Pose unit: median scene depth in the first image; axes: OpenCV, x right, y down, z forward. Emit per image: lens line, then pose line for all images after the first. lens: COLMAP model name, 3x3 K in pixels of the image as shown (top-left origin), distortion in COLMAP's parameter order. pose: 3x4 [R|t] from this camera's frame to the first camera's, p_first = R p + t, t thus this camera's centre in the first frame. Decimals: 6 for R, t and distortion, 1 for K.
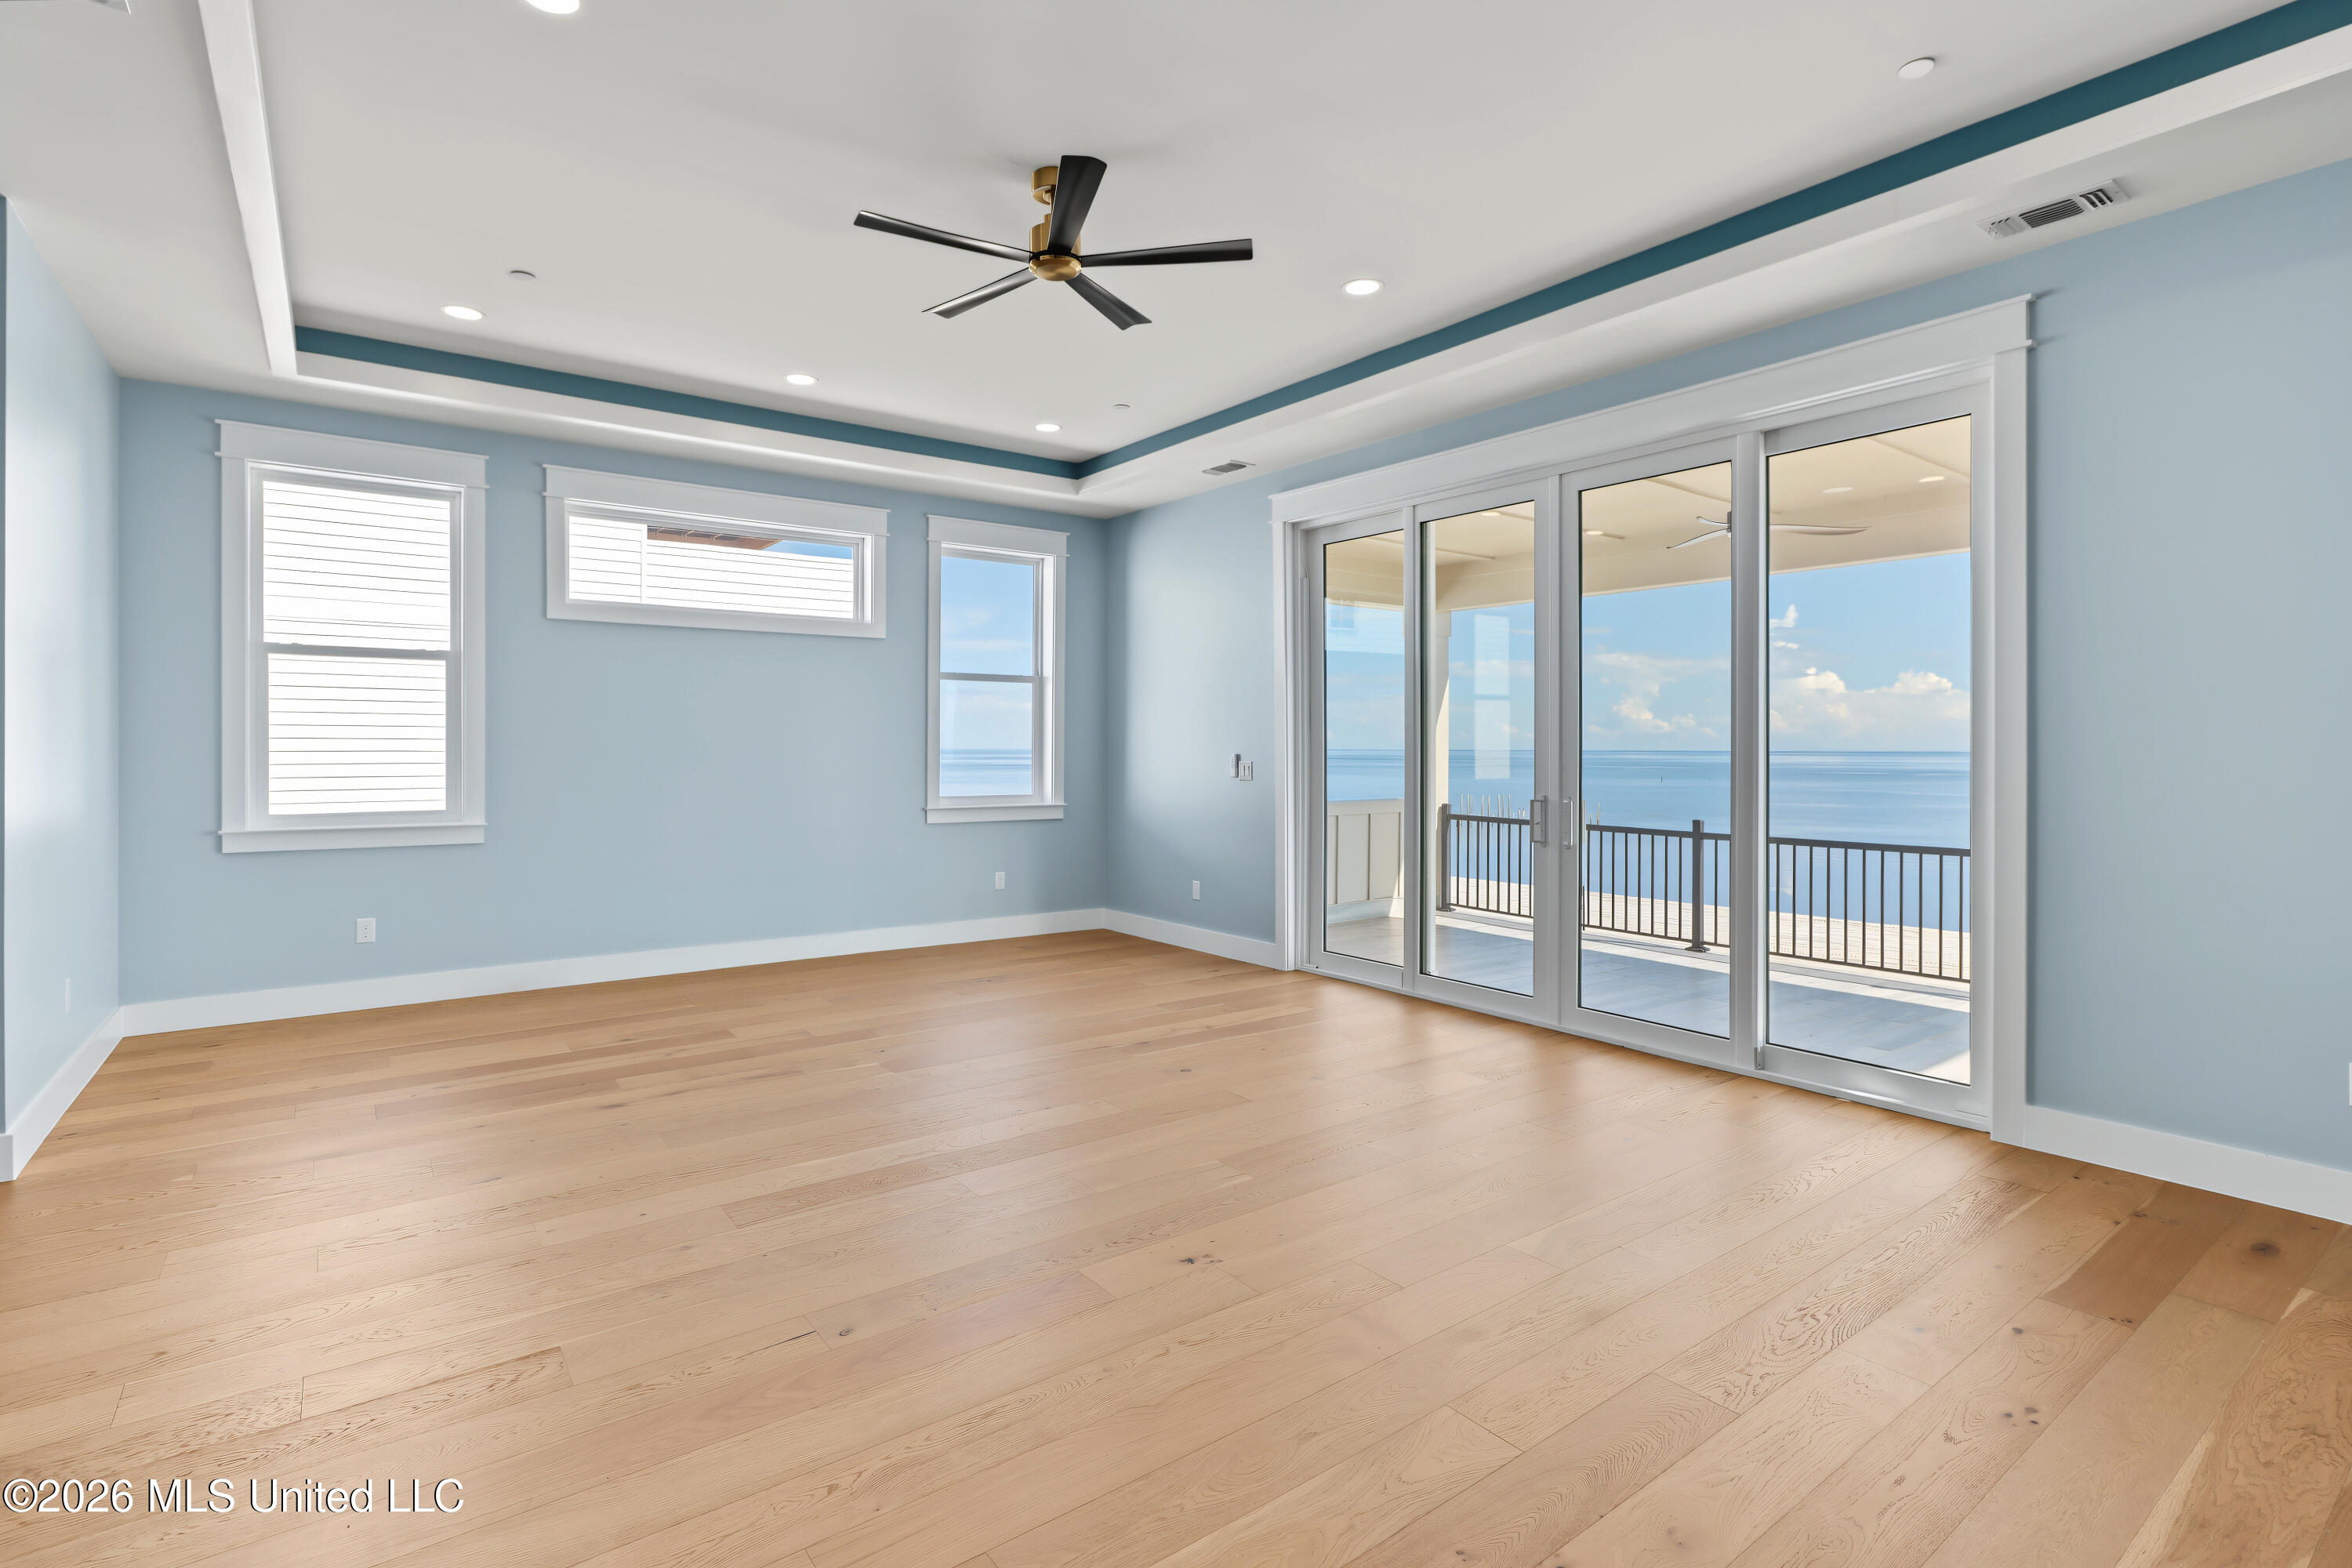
lens RADIAL K [[1094.5, 0, 1160.6], [0, 1094.5, 744.2], [0, 0, 1]] dist [0.000125, 0.000268]
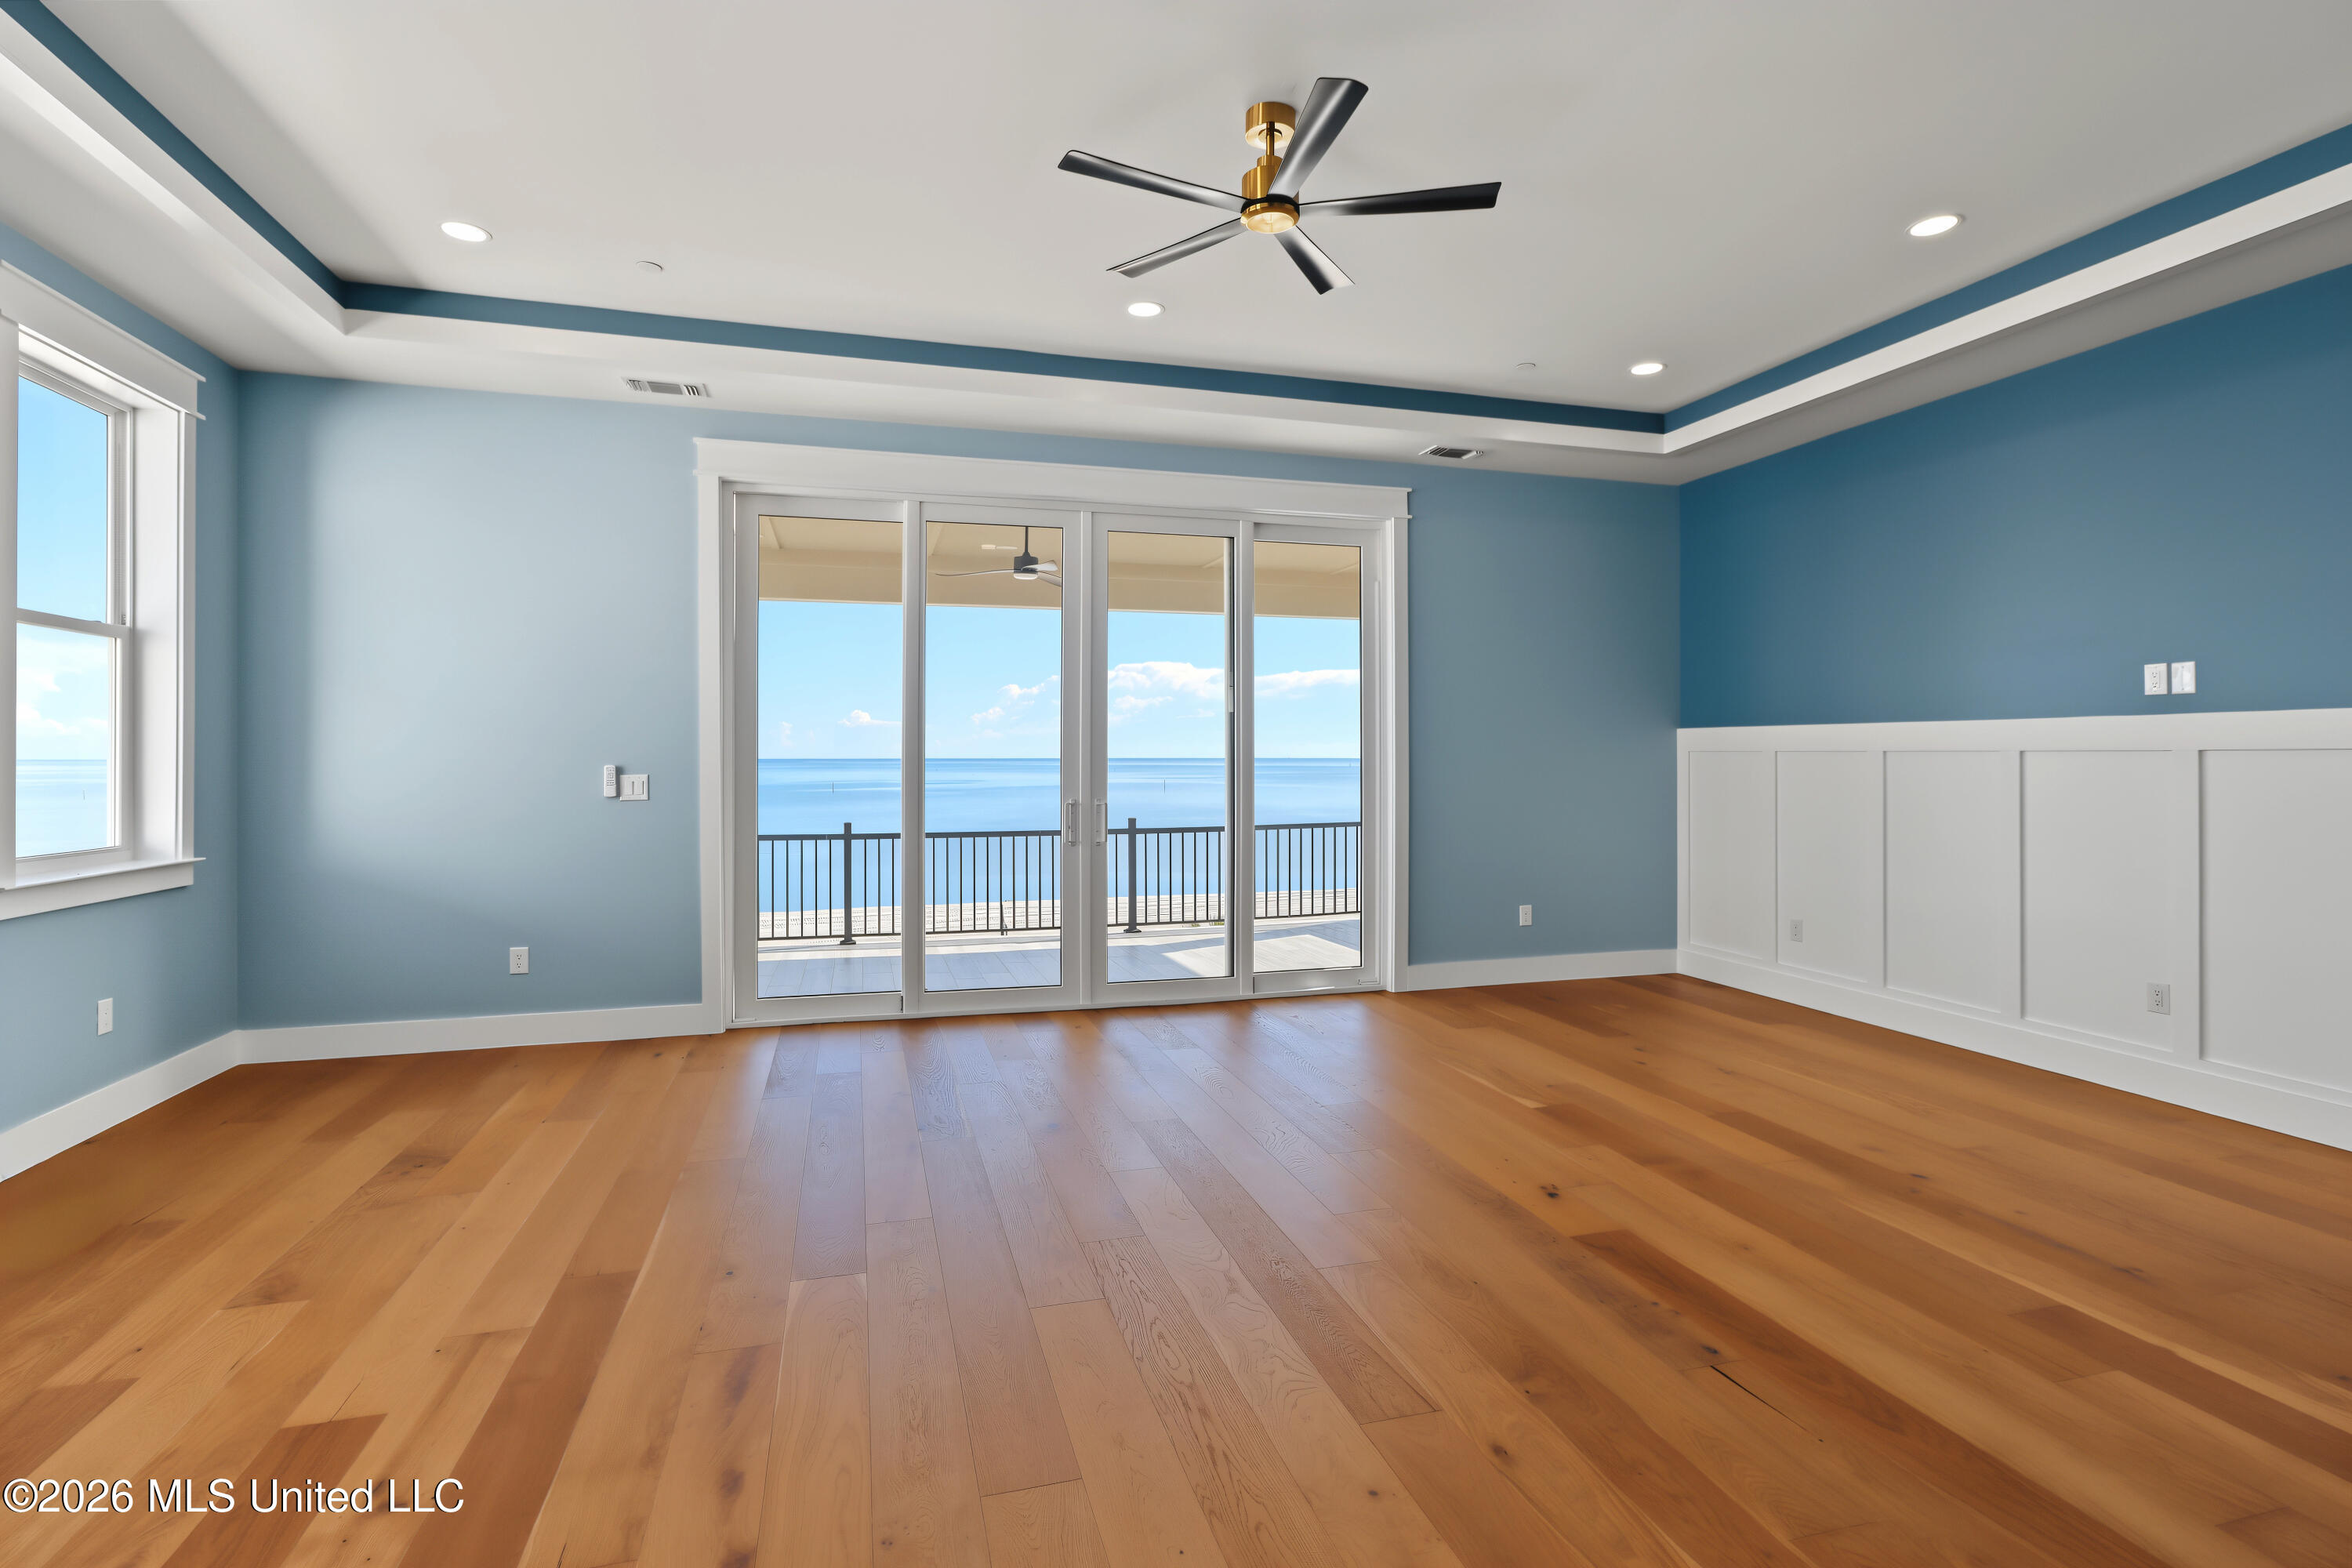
lens RADIAL K [[1094.5, 0, 1160.6], [0, 1094.5, 744.2], [0, 0, 1]] dist [0.000125, 0.000268]
pose [[0.378108, 0.006784, 0.925737, -0.460933], [-0.000636, 0.999975, -0.007068, -0.000861], [-0.925761, 0.002084, 0.378103, 0.362030]]
